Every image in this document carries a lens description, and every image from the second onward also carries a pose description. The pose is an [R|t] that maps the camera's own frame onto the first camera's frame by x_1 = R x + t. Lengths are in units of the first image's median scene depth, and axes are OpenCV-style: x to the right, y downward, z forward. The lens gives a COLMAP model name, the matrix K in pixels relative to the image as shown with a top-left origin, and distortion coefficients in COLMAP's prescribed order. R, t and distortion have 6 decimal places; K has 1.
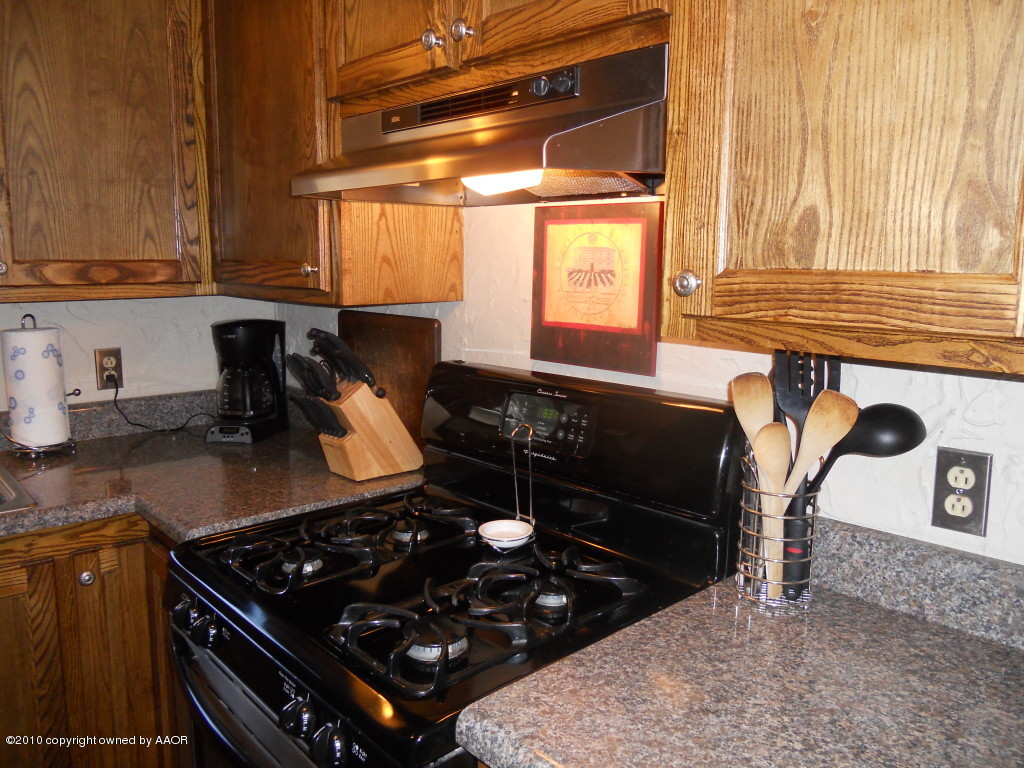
lens RADIAL K [[775.8, 0, 512.2], [0, 775.8, 380.1], [0, 0, 1]] dist [-0.035077, -0.021007]
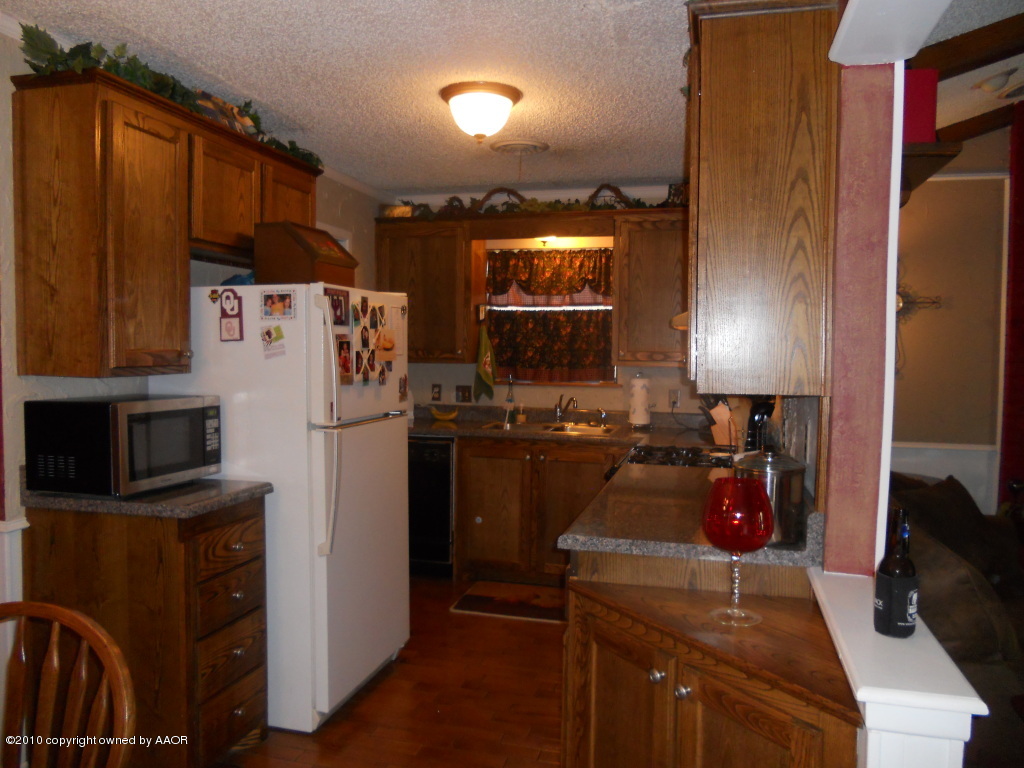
lens RADIAL K [[775.8, 0, 508.9], [0, 775.8, 388.9], [0, 0, 1]] dist [-0.035077, -0.021007]
pose [[0.532131, 0.045194, -0.845455, 1.306560], [-0.139371, 0.989628, -0.034820, 0.118448], [0.835112, 0.136360, 0.532911, -0.725232]]
